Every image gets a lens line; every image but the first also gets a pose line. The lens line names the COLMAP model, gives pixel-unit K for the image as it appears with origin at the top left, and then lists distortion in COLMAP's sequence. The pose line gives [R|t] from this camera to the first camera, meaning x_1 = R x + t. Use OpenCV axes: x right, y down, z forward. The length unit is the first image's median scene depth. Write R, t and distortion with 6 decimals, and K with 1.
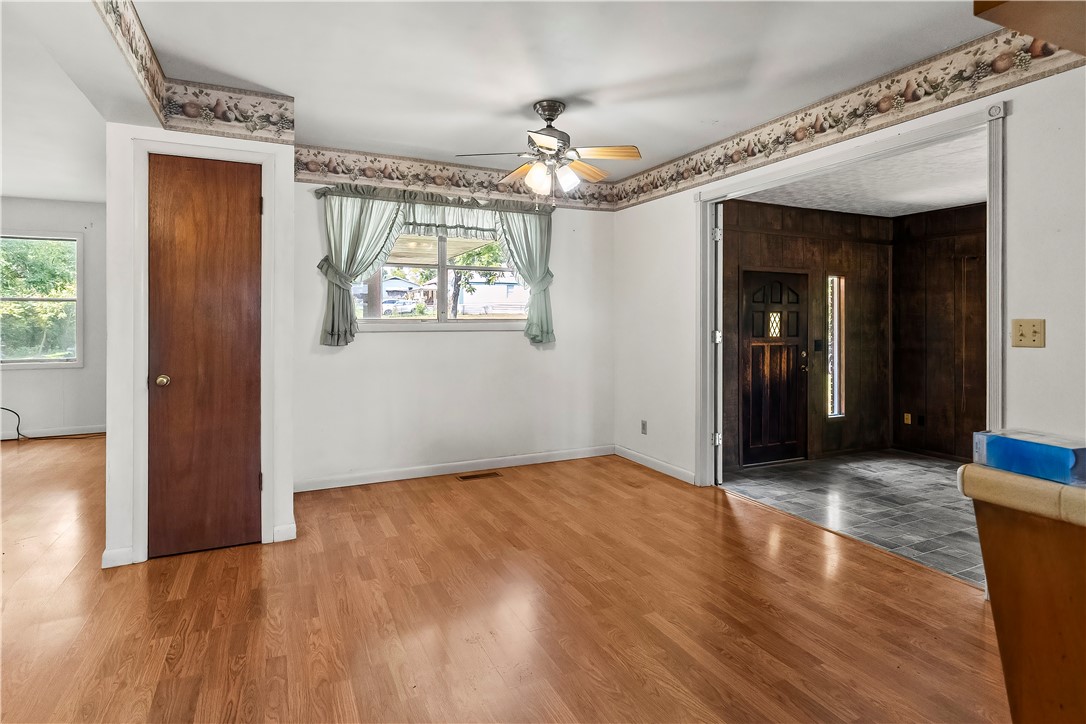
lens RADIAL K [[578.4, 0, 541.2], [0, 578.4, 324.0], [0, 0, 1]] dist [0.003523, 0.000483]
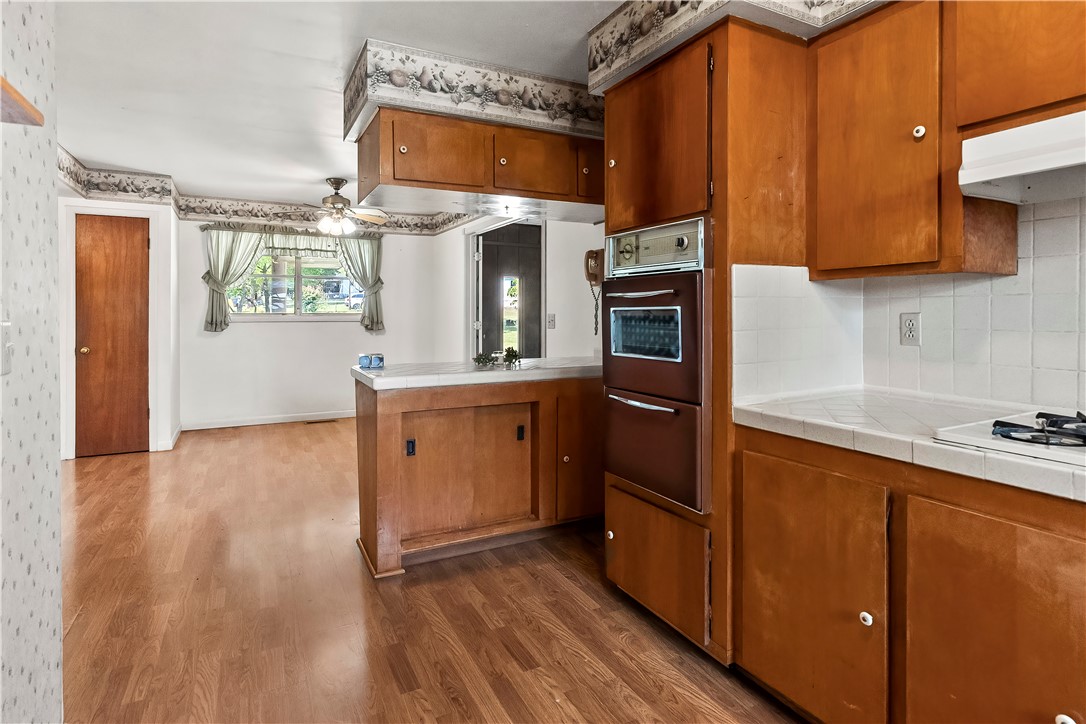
lens RADIAL K [[578.4, 0, 541.7], [0, 578.4, 318.4], [0, 0, 1]] dist [0.003523, 0.000483]
pose [[0.999299, 0.000033, 0.037450, 0.420384], [-0.000080, 0.999999, 0.001268, 0.002341], [-0.037450, -0.001270, 0.999298, -0.502553]]
